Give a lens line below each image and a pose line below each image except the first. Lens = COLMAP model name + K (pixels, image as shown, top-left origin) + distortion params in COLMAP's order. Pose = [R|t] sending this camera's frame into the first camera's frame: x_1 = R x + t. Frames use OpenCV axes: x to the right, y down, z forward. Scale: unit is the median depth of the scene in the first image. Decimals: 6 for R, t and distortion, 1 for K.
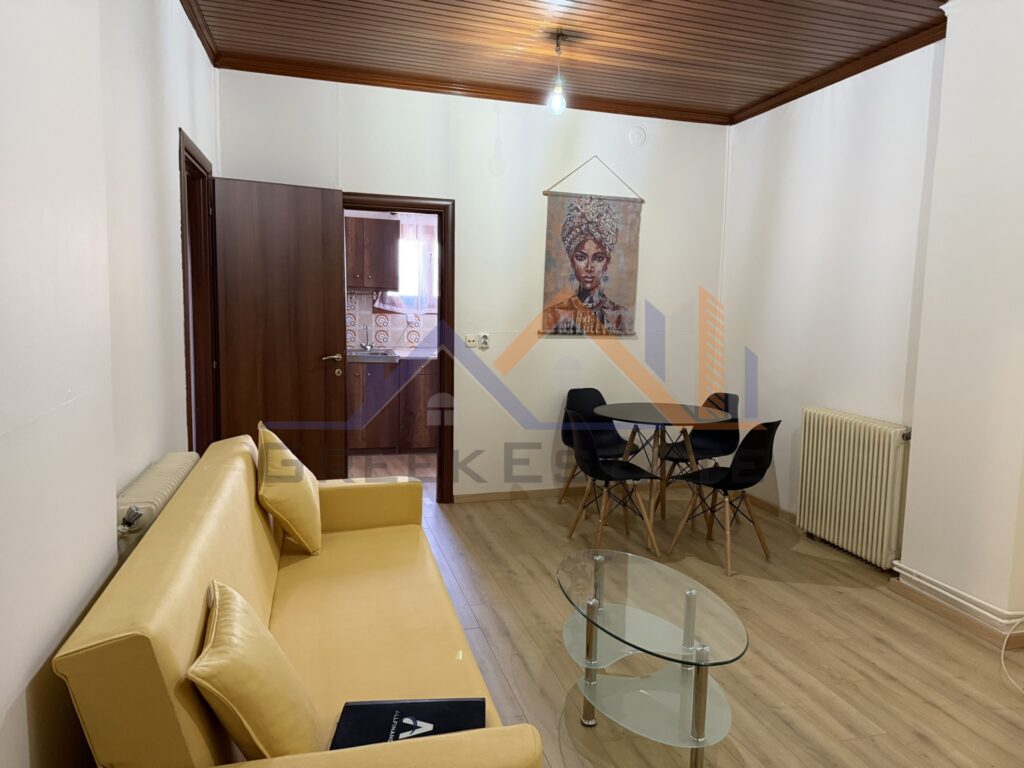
lens RADIAL K [[714.3, 0, 501.4], [0, 714.3, 379.1], [0, 0, 1]] dist [0.039811, -0.043278]
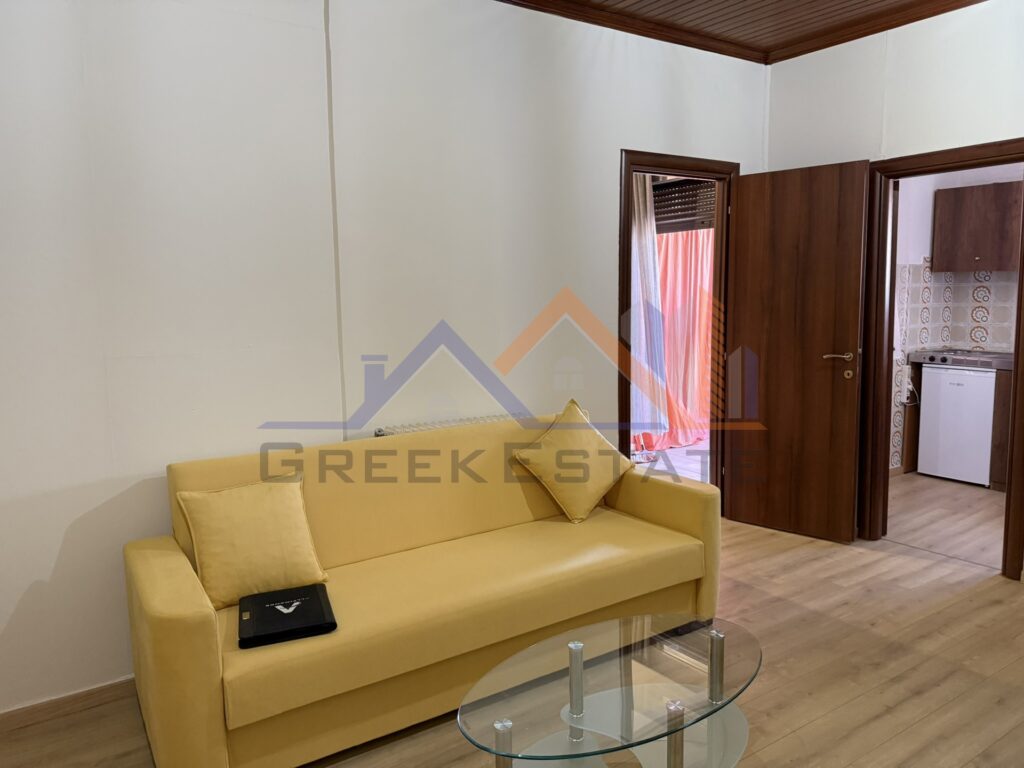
lens RADIAL K [[714.3, 0, 507.3], [0, 714.3, 379.5], [0, 0, 1]] dist [0.039811, -0.043278]
pose [[0.320956, 0.083673, -0.943391, 0.396644], [-0.084007, 0.994679, 0.059641, -0.017504], [0.943361, 0.060109, 0.326277, 0.294219]]
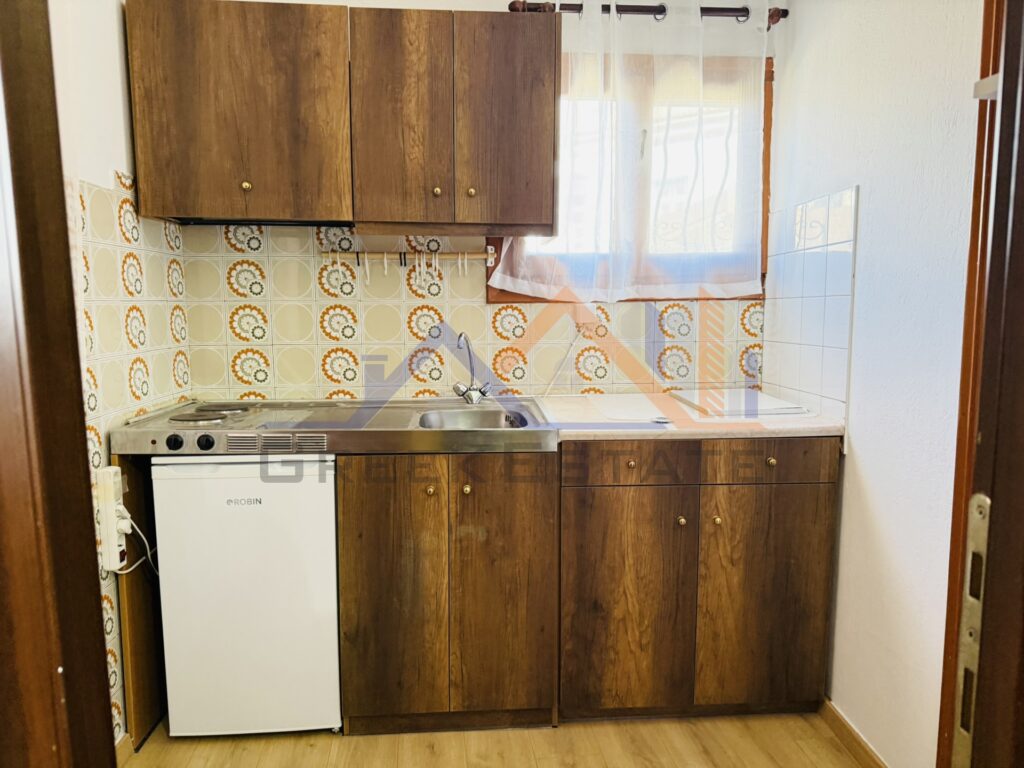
lens RADIAL K [[714.3, 0, 510.7], [0, 714.3, 391.7], [0, 0, 1]] dist [0.039811, -0.043278]
pose [[0.983462, -0.000966, -0.181111, -0.134066], [0.002844, 0.999945, 0.010109, -0.066824], [0.181091, -0.010457, 0.983411, 0.853687]]
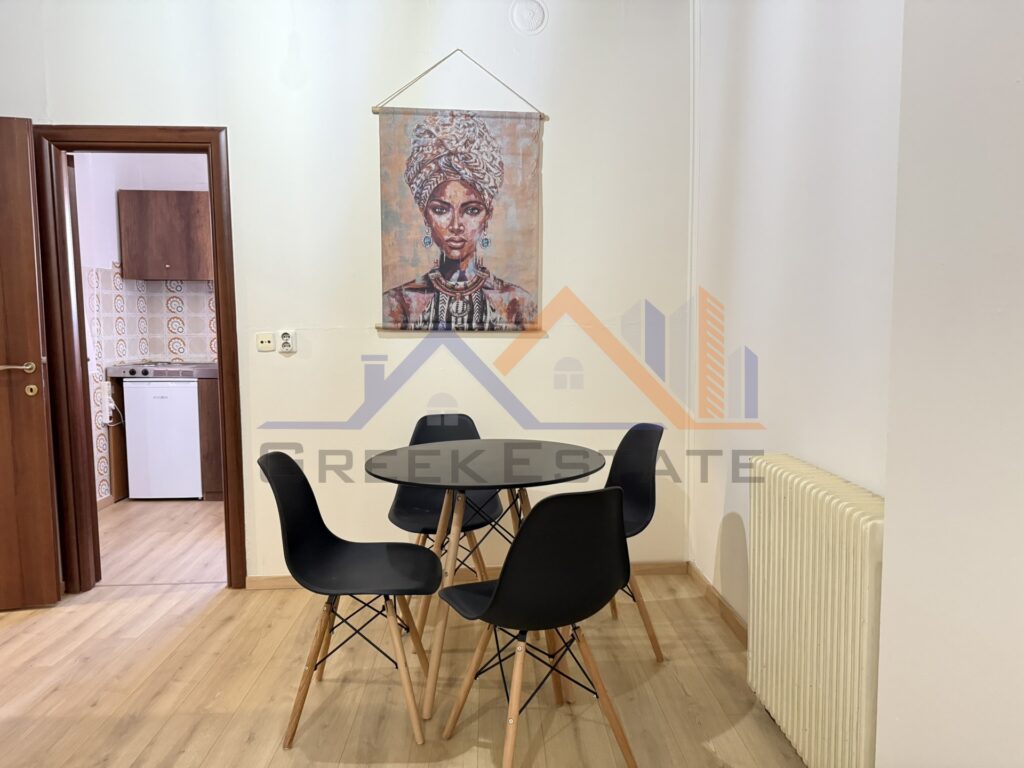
lens RADIAL K [[714.3, 0, 514.7], [0, 714.3, 381.4], [0, 0, 1]] dist [0.039811, -0.043278]
pose [[0.976038, -0.004782, -0.217546, 0.310599], [-0.001417, 0.999598, -0.028331, 0.001324], [0.217594, 0.027960, 0.975639, 0.390829]]
